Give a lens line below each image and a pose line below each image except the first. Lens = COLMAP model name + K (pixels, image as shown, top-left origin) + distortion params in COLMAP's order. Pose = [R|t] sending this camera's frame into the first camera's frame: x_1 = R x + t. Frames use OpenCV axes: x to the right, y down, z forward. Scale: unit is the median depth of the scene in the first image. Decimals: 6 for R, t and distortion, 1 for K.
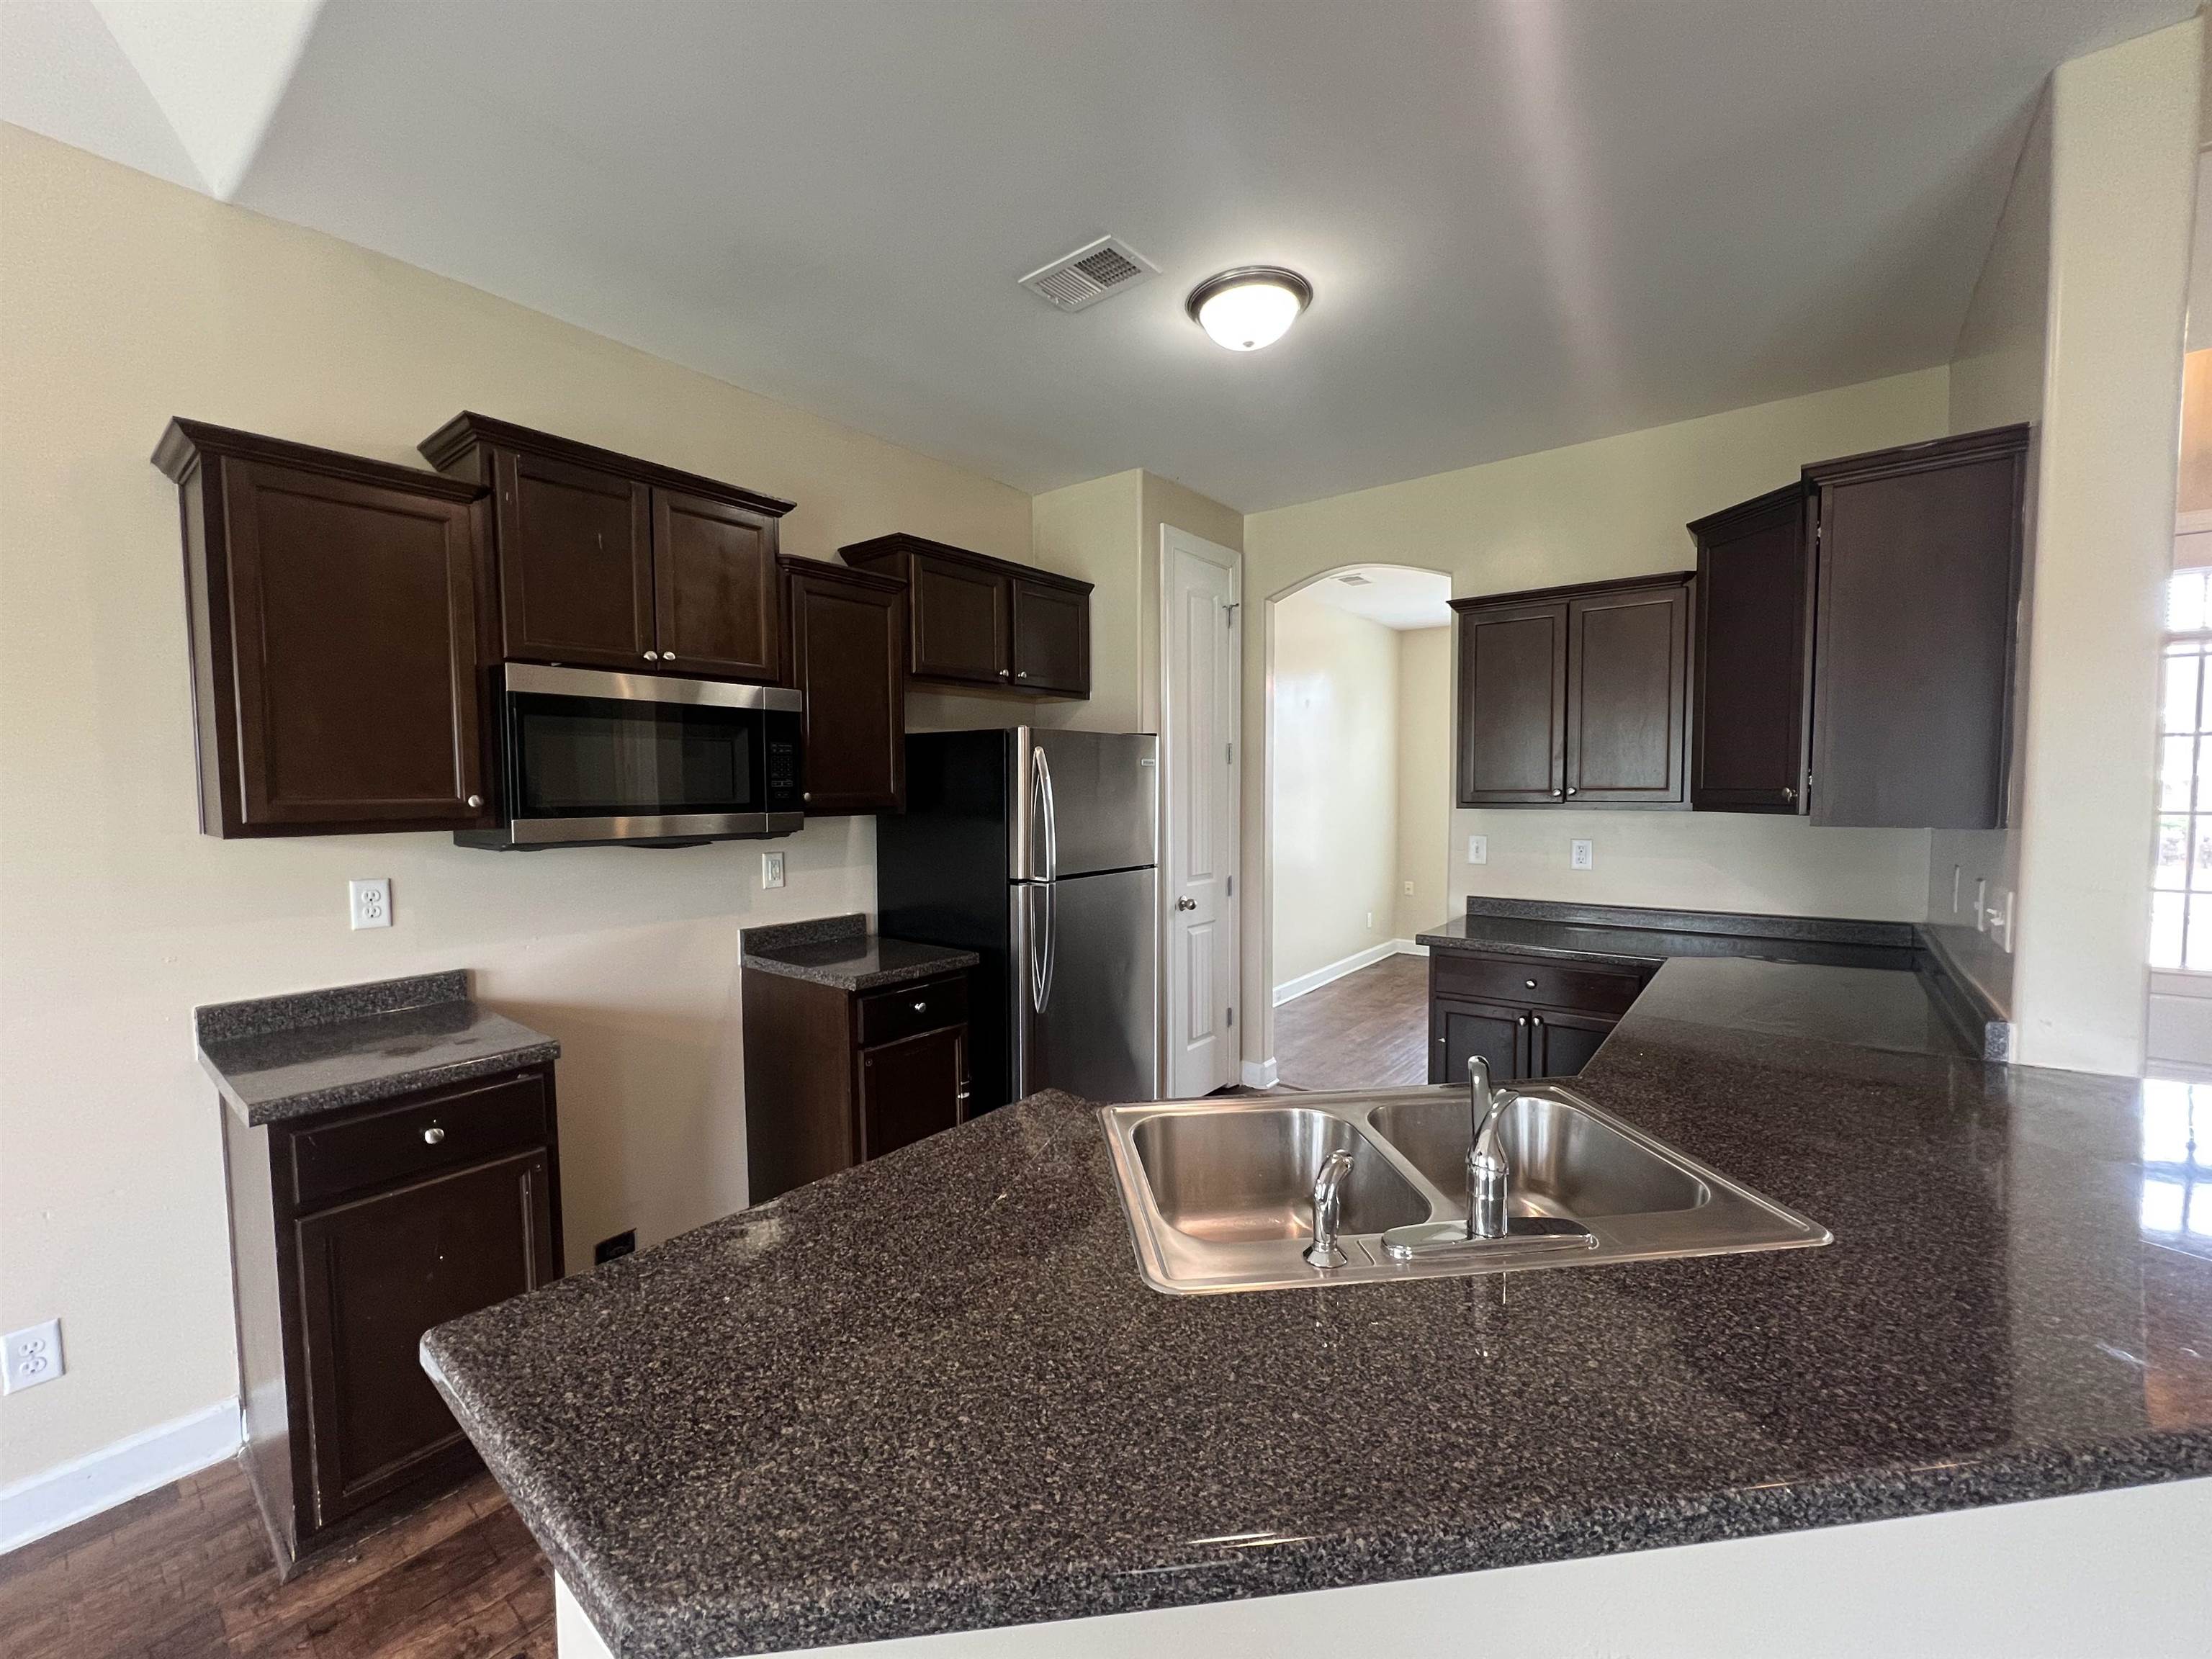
lens RADIAL K [[889.3, 0, 1114.9], [0, 889.3, 832.8], [0, 0, 1]] dist [-0.003234, 0.000235]
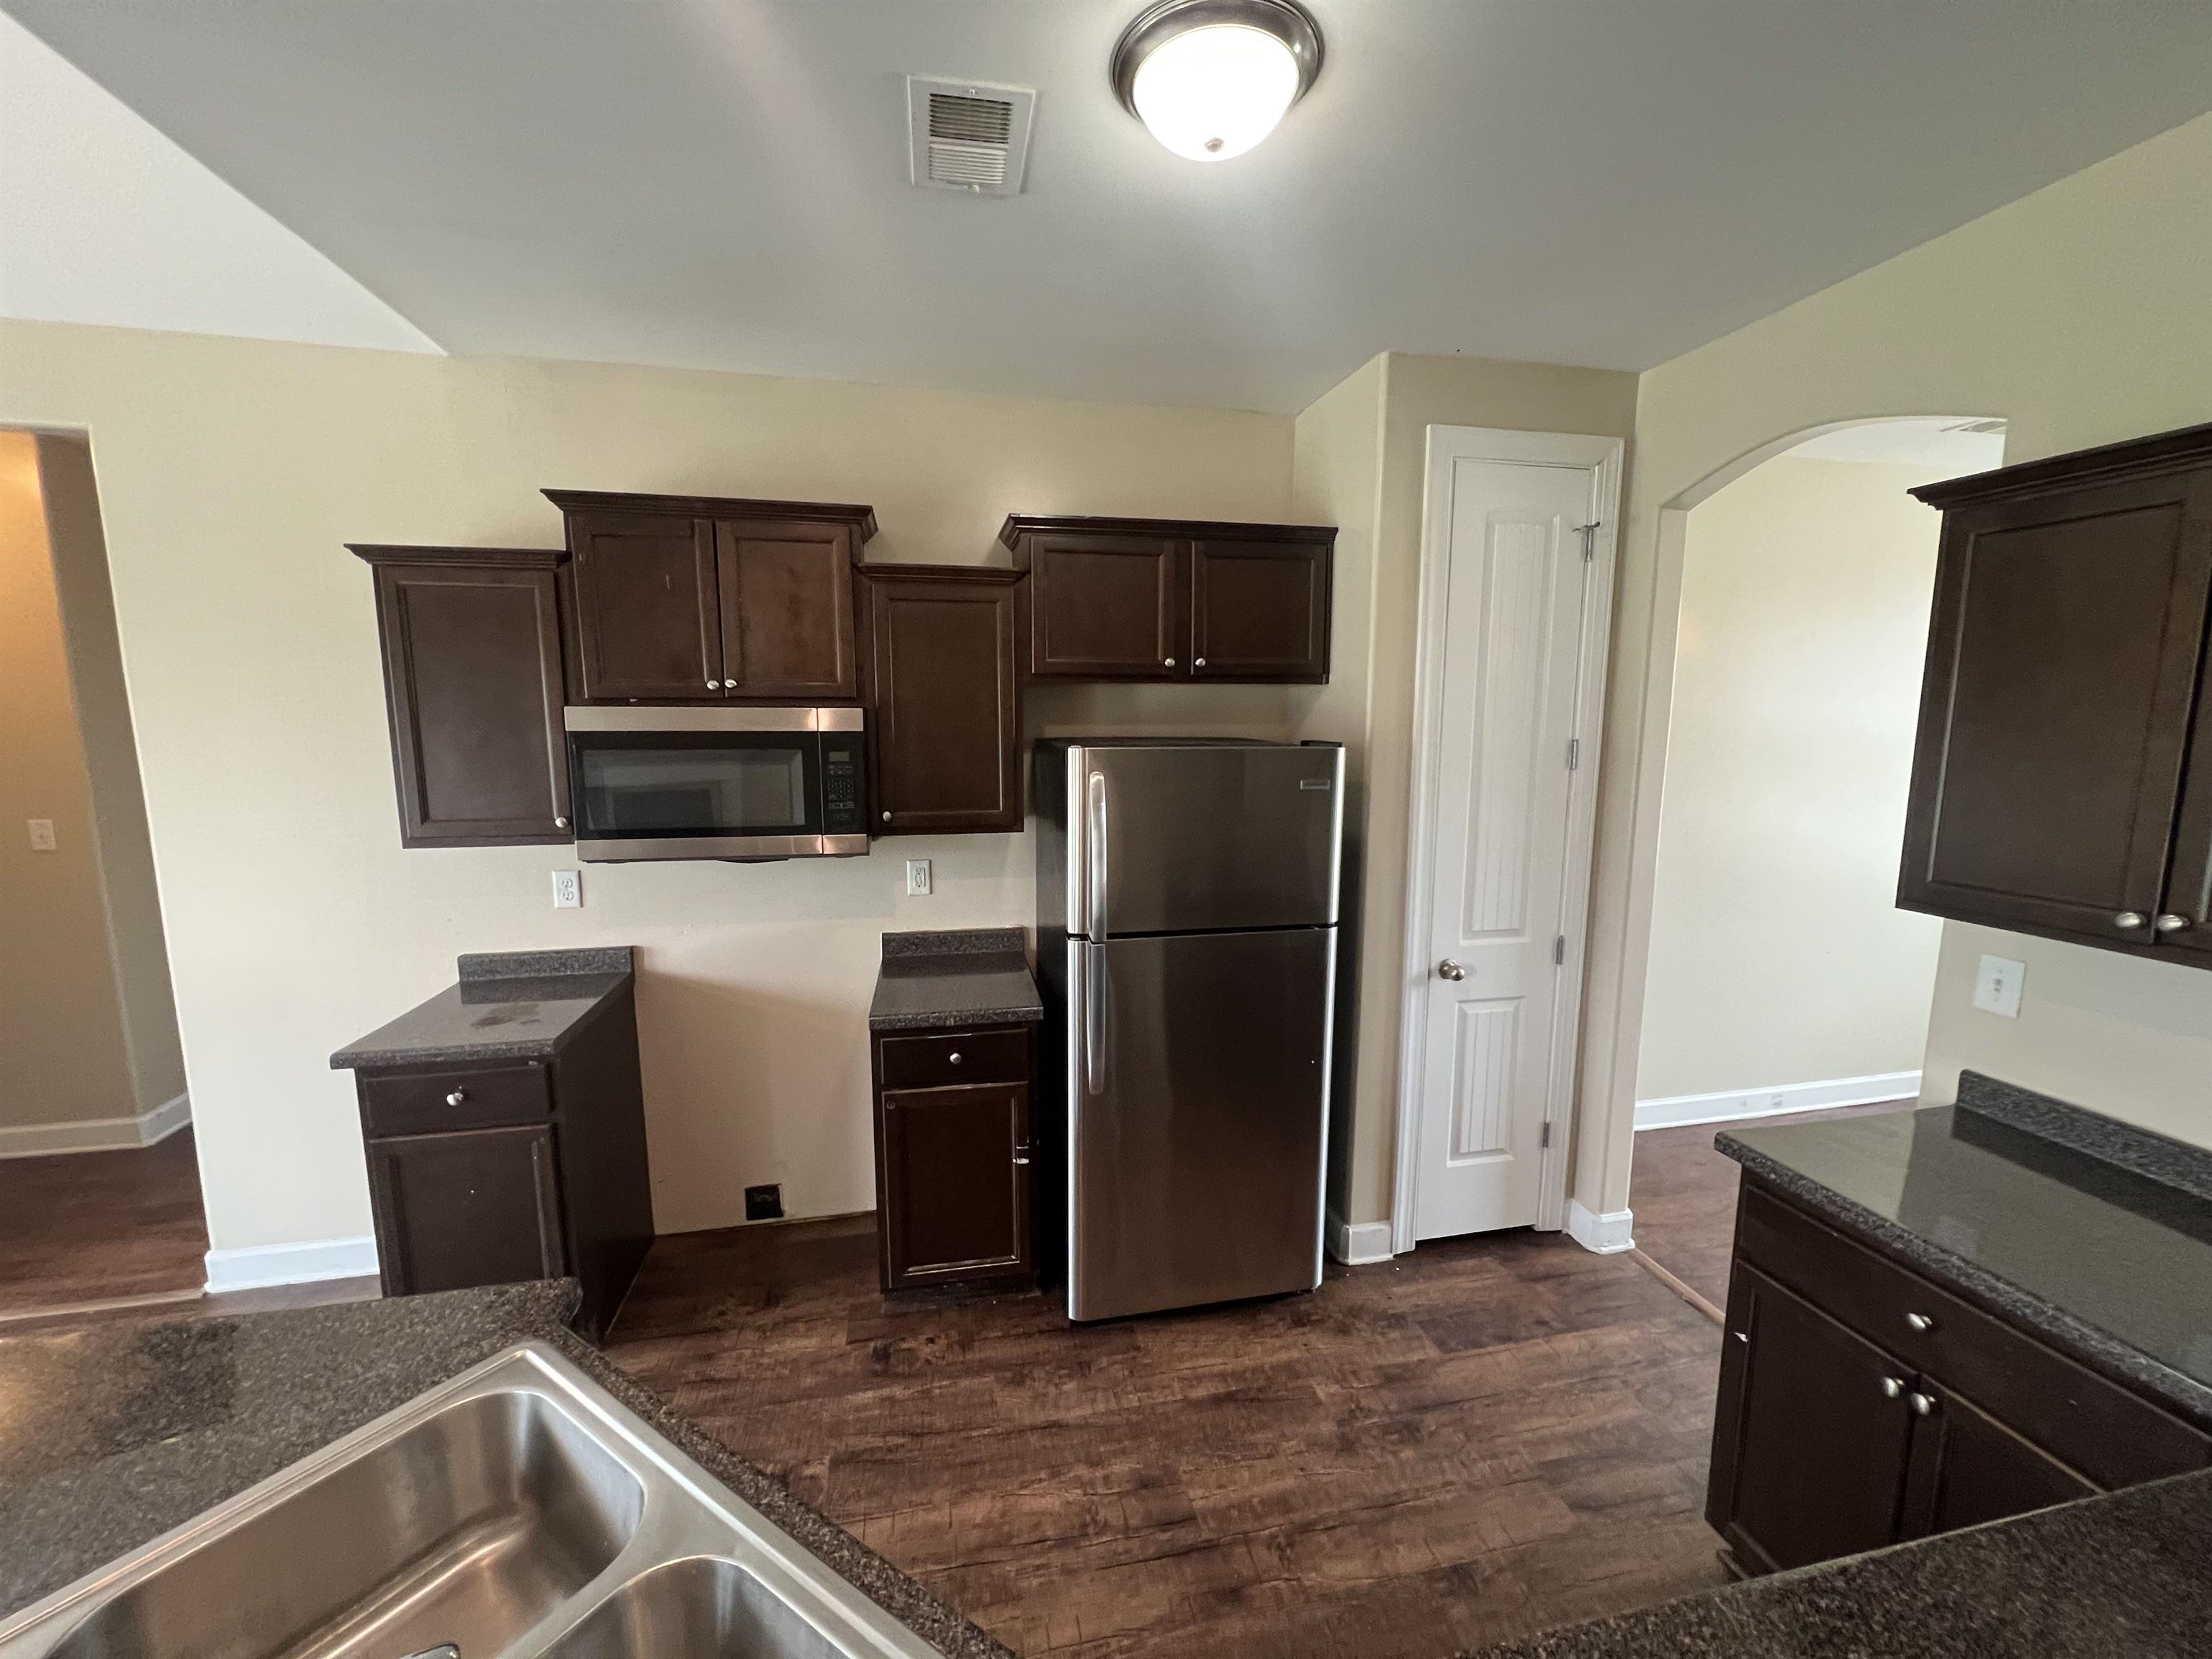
lens RADIAL K [[889.3, 0, 1108.7], [0, 889.3, 836.2], [0, 0, 1]] dist [-0.003234, 0.000235]
pose [[0.764041, 0.097965, -0.637686, 0.363467], [-0.042453, 0.993896, 0.101823, -0.101636], [0.643769, -0.050725, 0.763537, 0.331646]]
